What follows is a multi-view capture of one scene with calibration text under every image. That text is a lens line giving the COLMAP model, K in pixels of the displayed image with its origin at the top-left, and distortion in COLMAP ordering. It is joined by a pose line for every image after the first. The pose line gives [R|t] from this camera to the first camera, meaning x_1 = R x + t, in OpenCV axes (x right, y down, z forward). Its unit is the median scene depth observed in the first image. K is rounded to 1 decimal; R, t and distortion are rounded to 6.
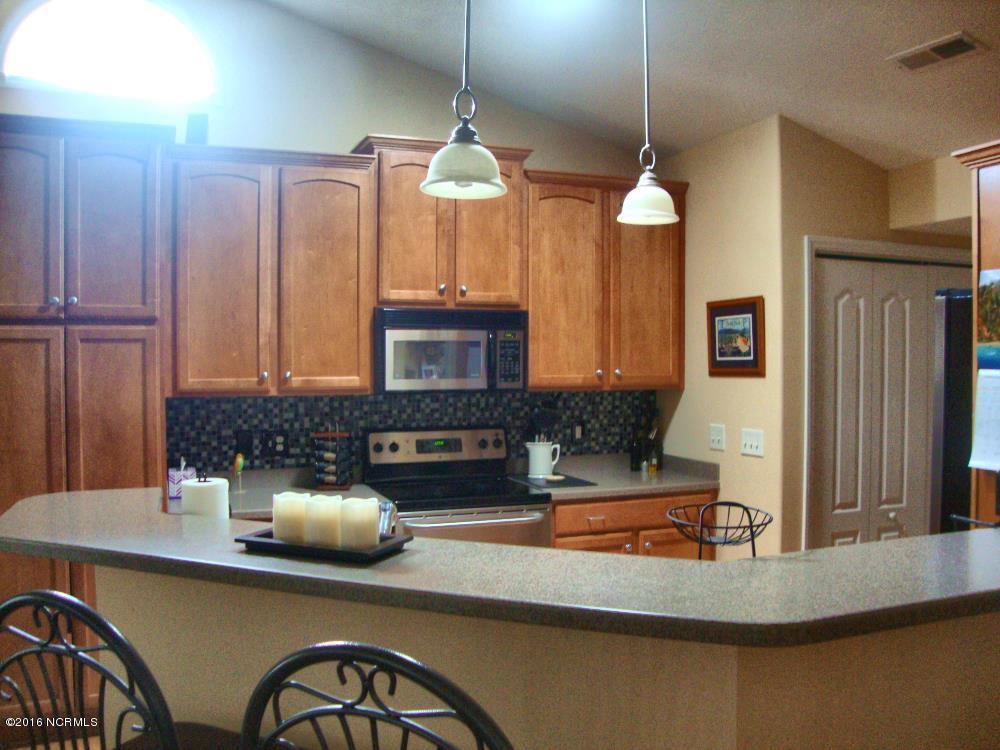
lens RADIAL K [[896.9, 0, 502.2], [0, 896.9, 376.4], [0, 0, 1]] dist [-0.153696, 0.100273]
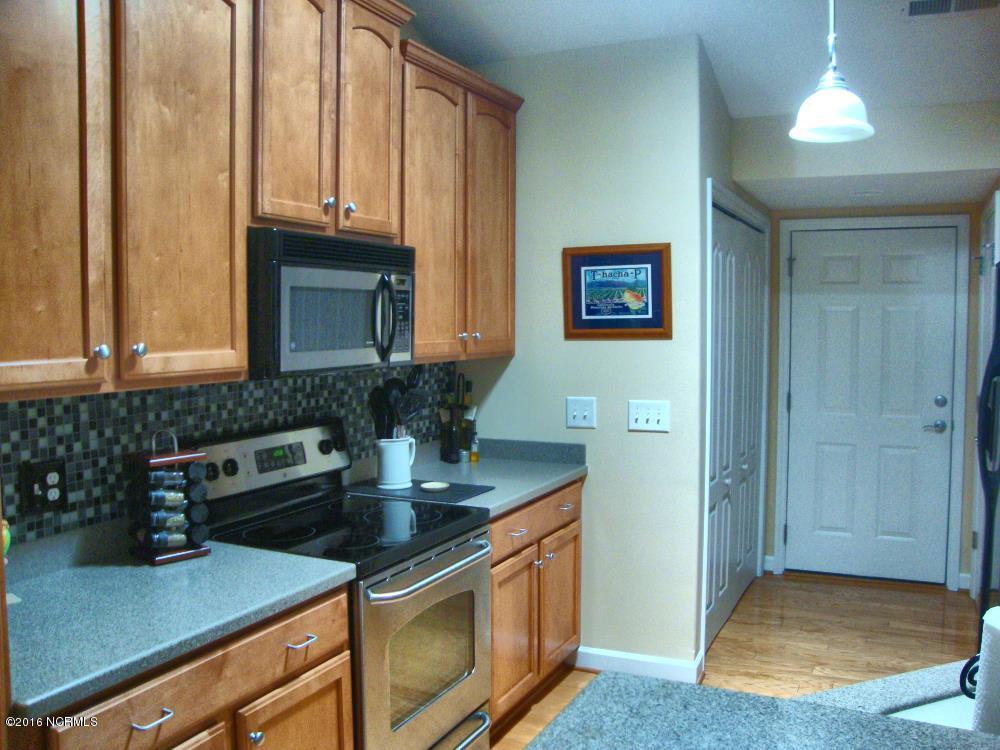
lens RADIAL K [[896.9, 0, 501.9], [0, 896.9, 375.3], [0, 0, 1]] dist [-0.153696, 0.100273]
pose [[0.723439, -0.044210, 0.688972, -0.399028], [0.017876, 0.998812, 0.045322, -0.005389], [-0.690157, -0.020472, 0.723370, 0.463780]]
